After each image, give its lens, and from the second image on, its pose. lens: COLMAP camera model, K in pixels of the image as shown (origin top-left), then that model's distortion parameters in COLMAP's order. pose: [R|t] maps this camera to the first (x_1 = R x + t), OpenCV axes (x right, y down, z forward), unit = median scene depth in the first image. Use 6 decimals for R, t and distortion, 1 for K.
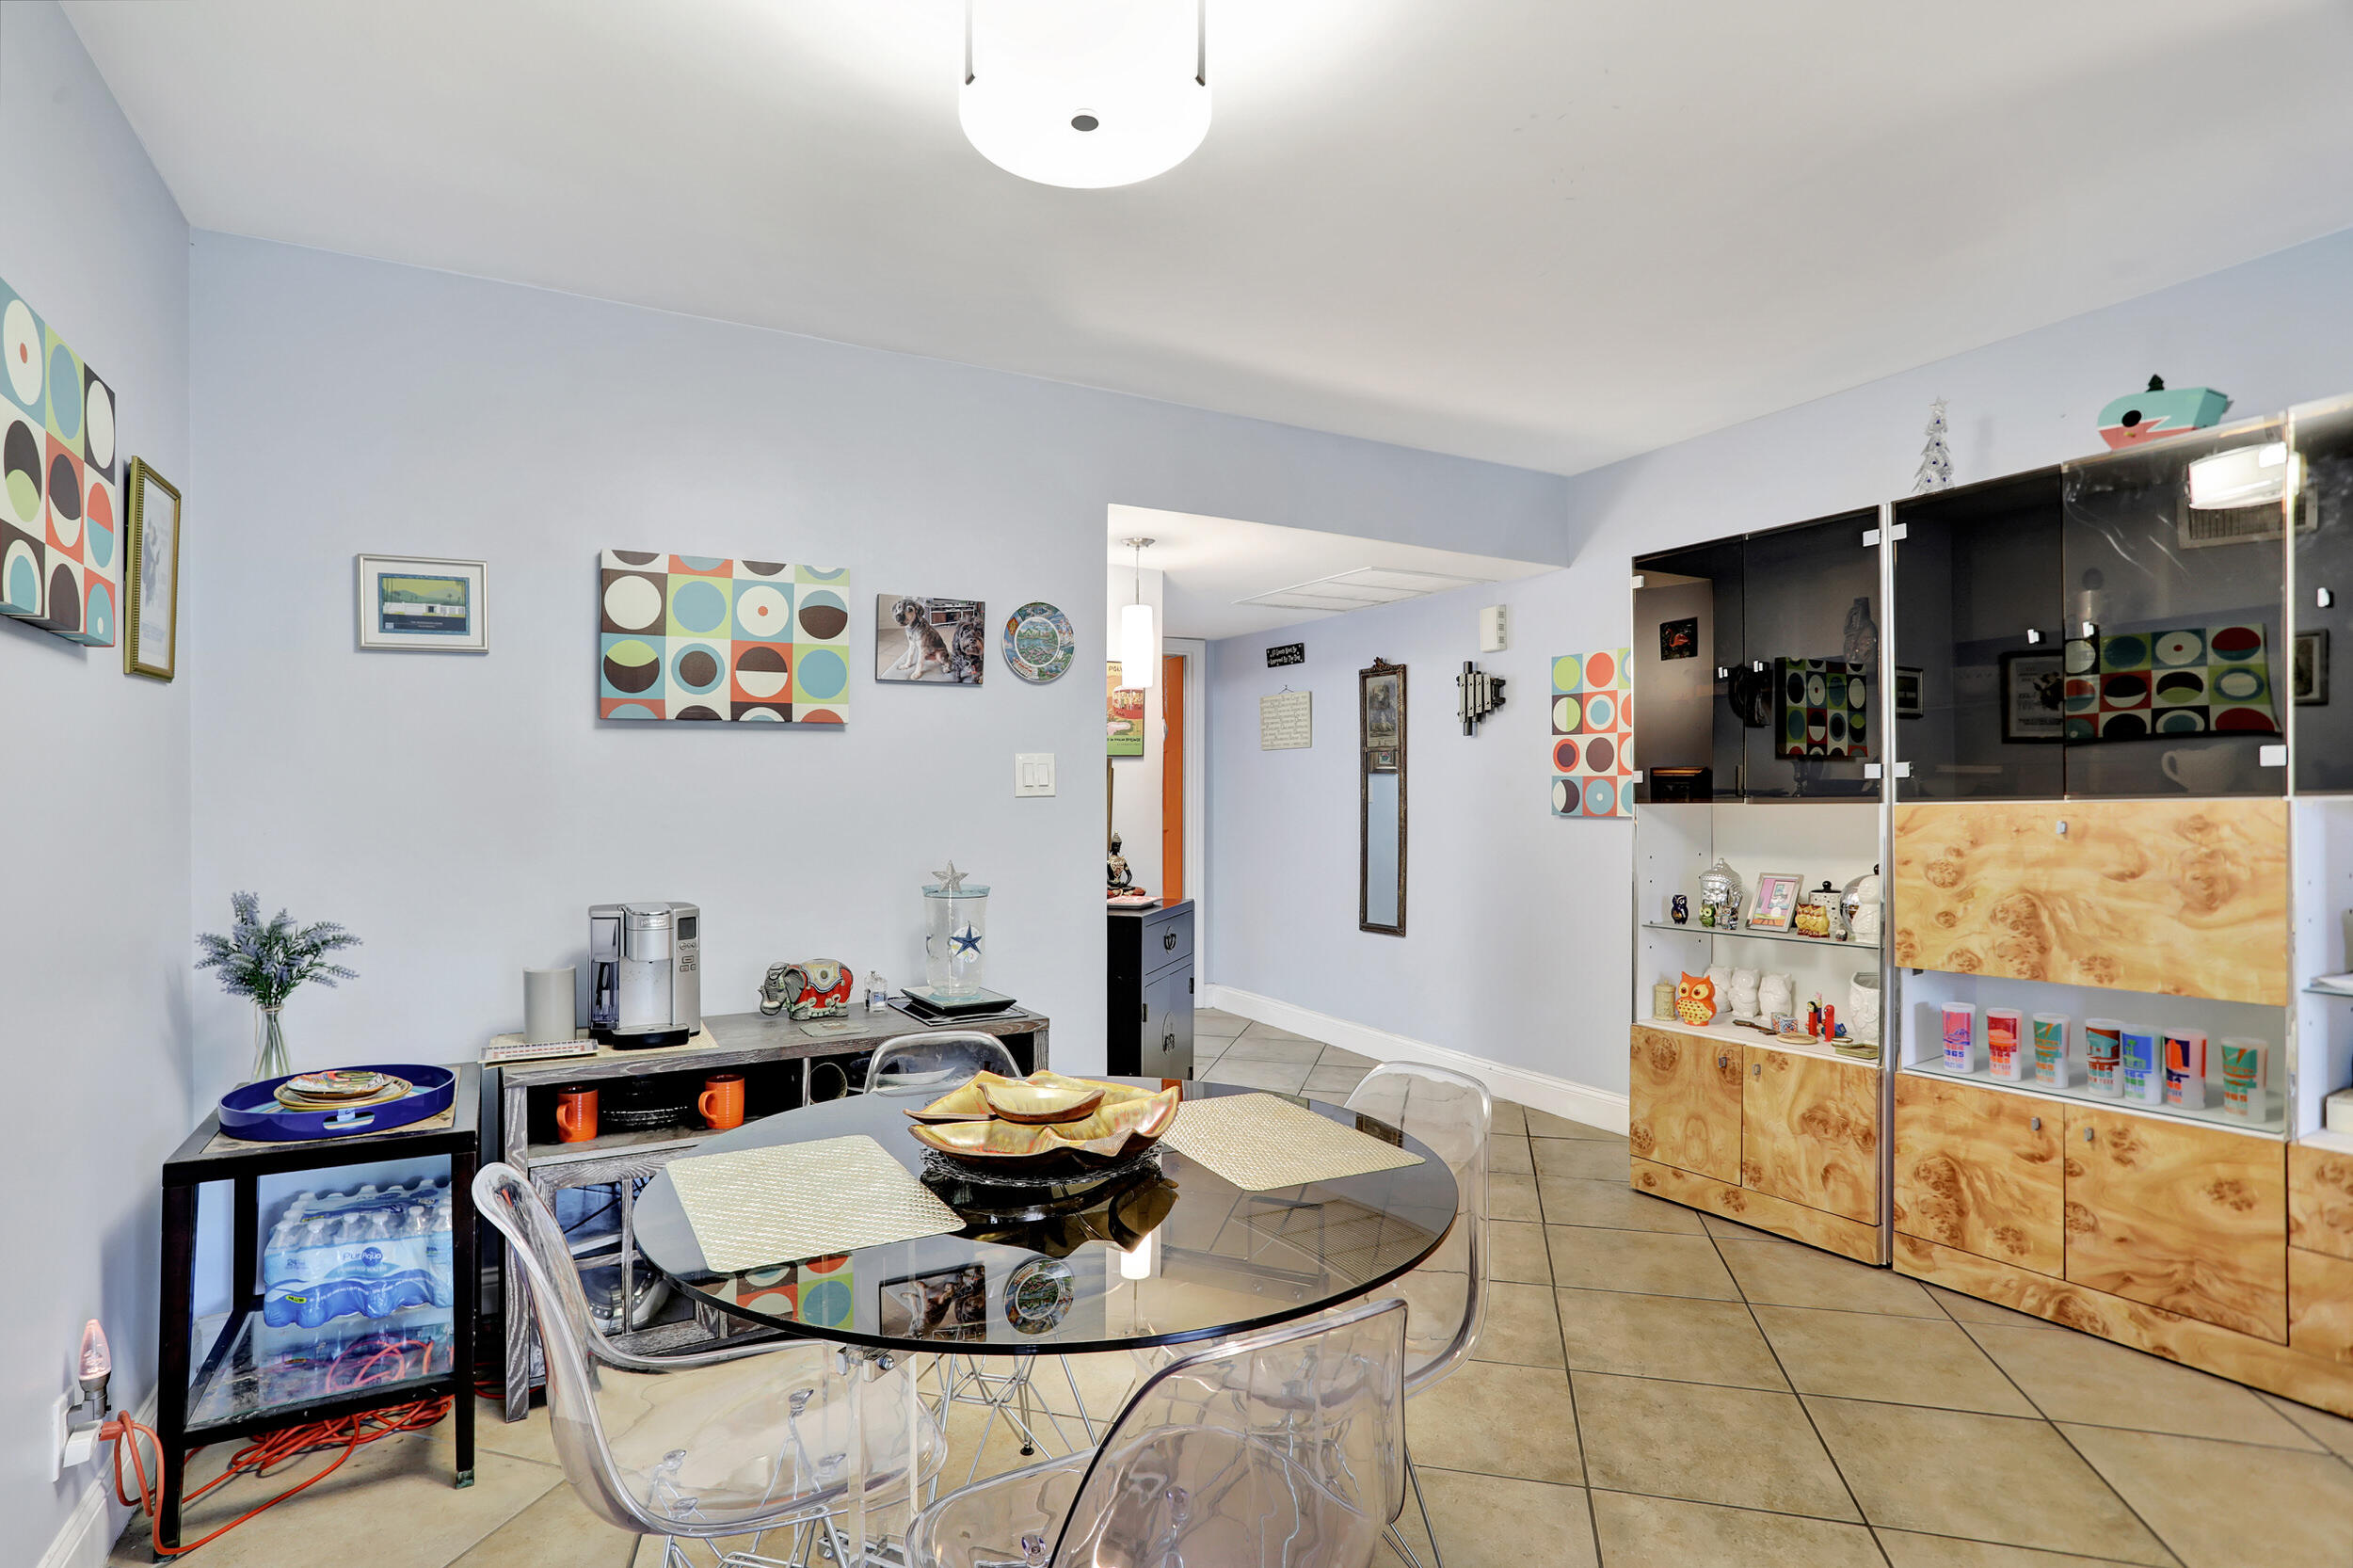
lens RADIAL K [[1177.6, 0, 1176.5], [0, 1177.6, 784.0], [0, 0, 1]] dist [-0.045314, 0.032660]
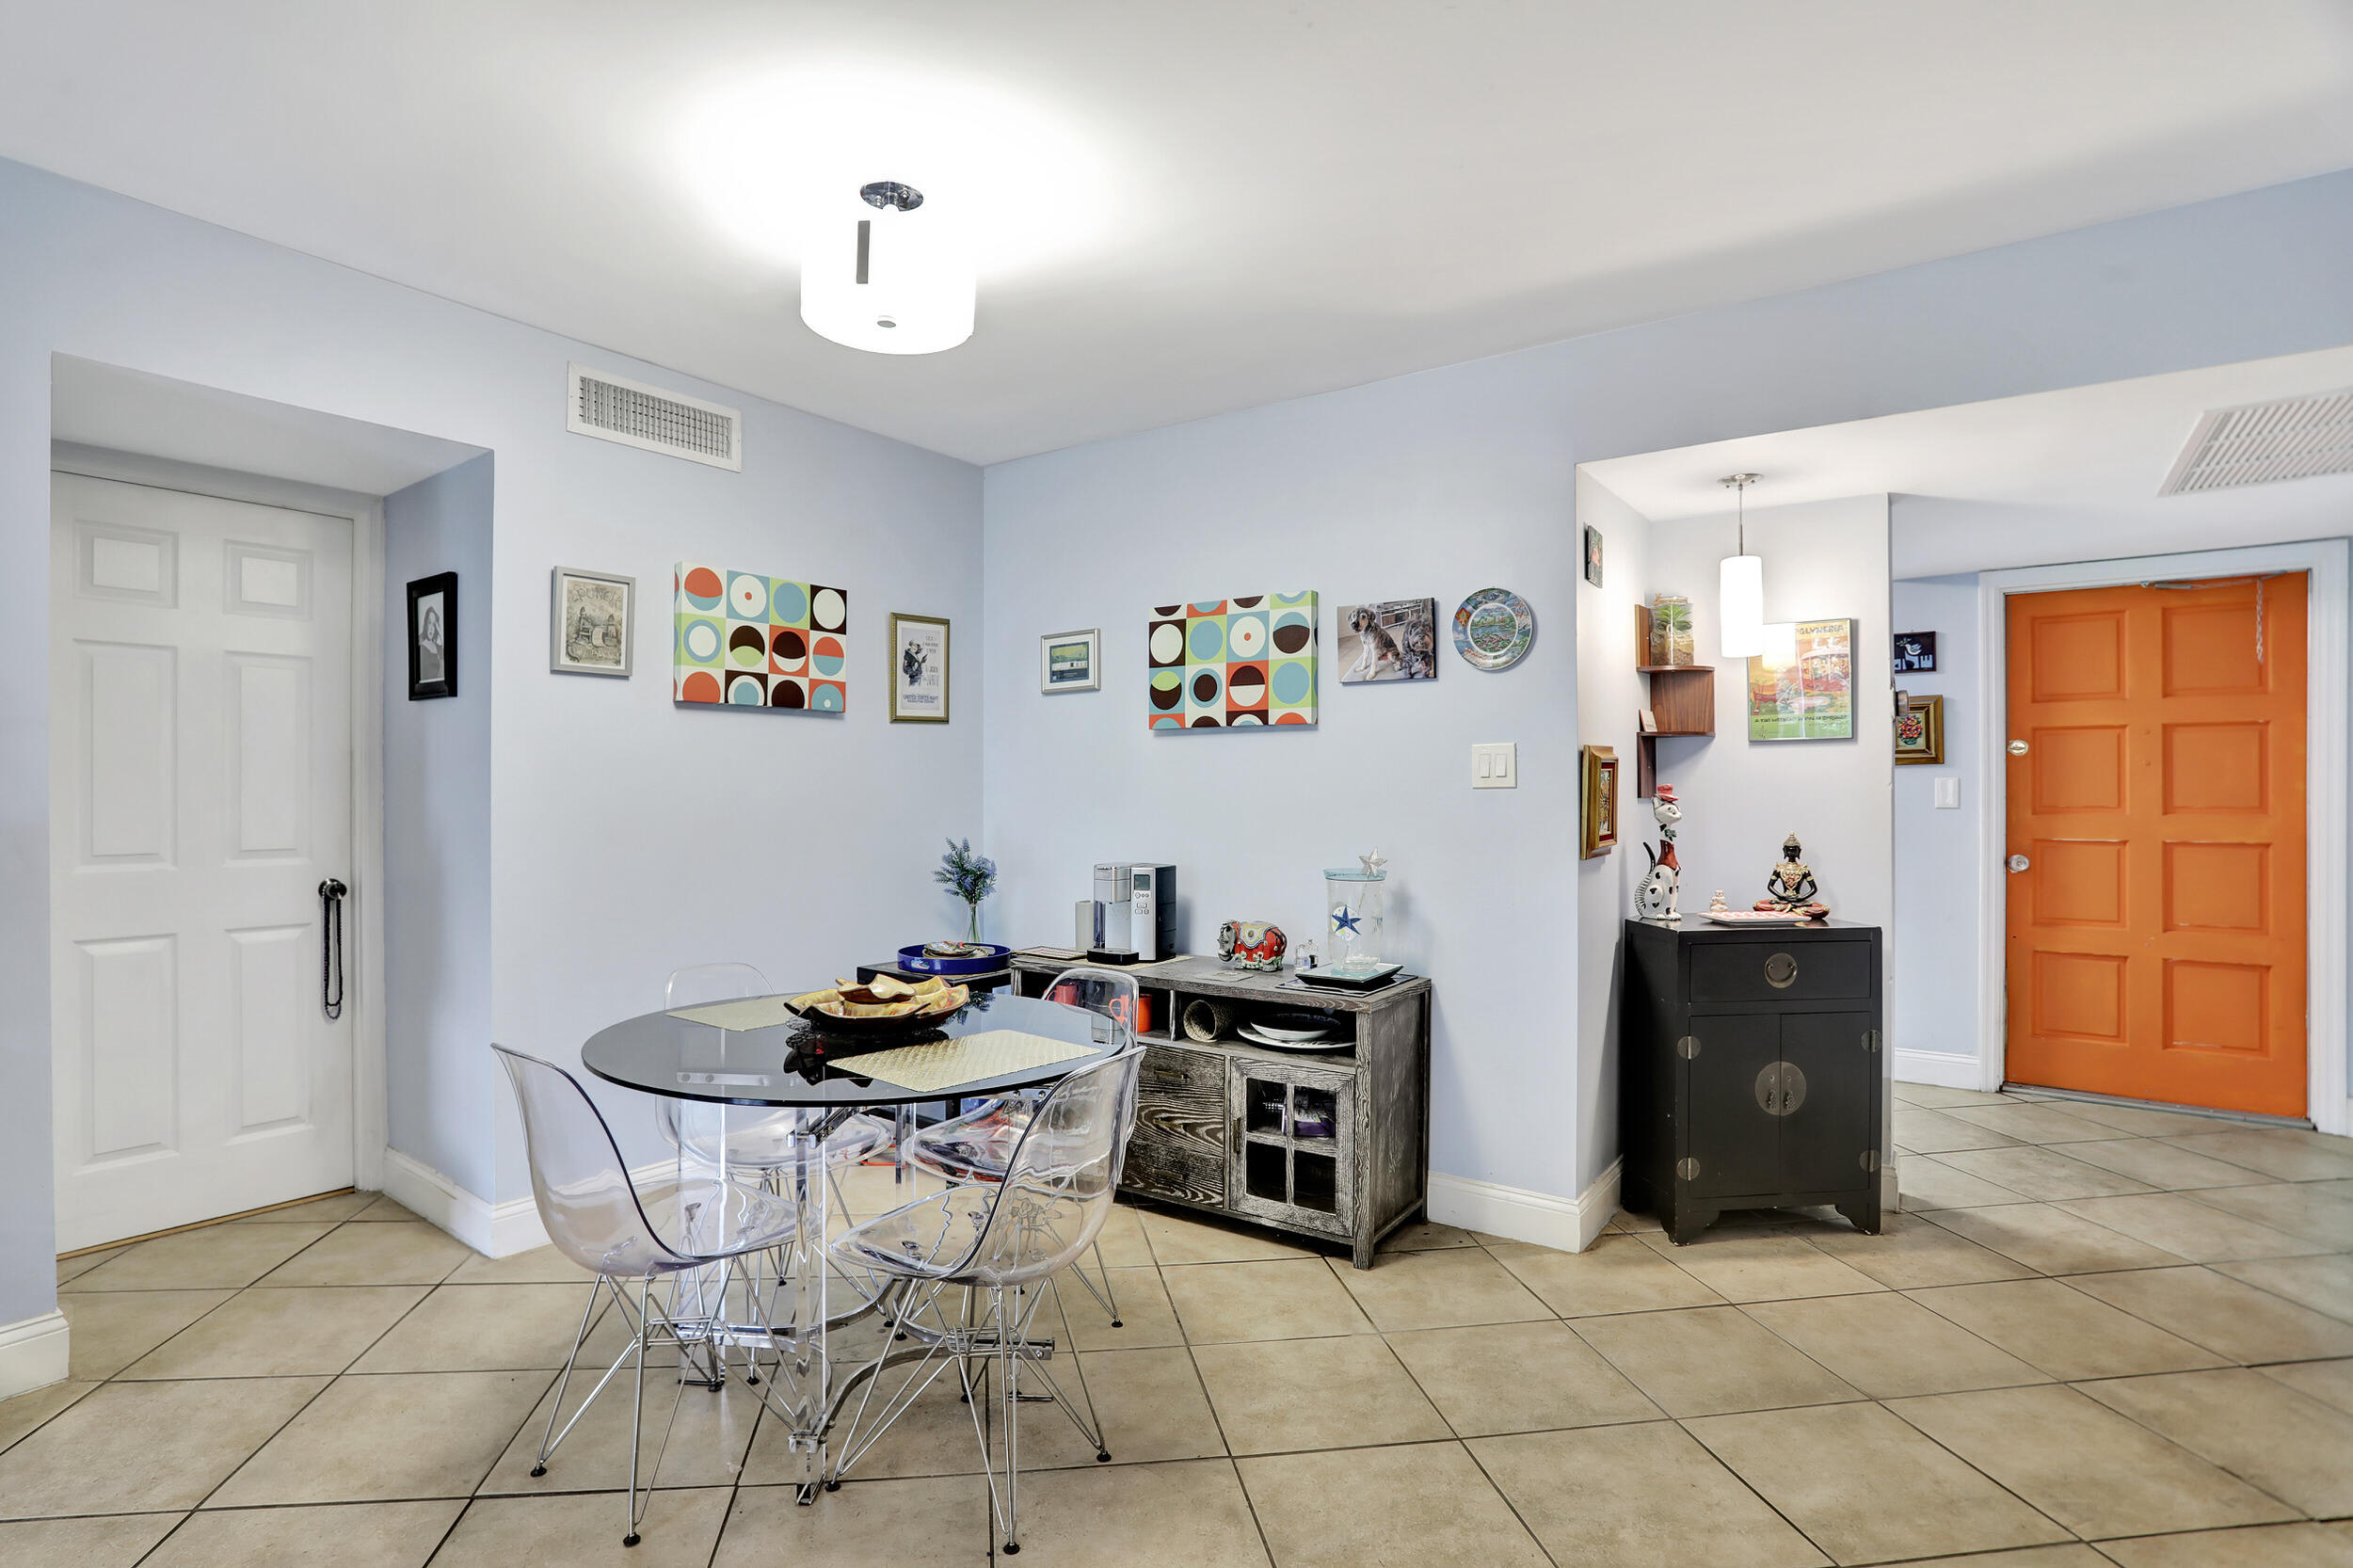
lens RADIAL K [[1177.6, 0, 1176.5], [0, 1177.6, 784.0], [0, 0, 1]] dist [-0.045314, 0.032660]
pose [[0.419745, 0.003359, -0.907636, 0.745545], [0.003715, 0.999978, 0.005419, 0.001092], [0.907634, -0.005646, 0.419724, 0.407834]]
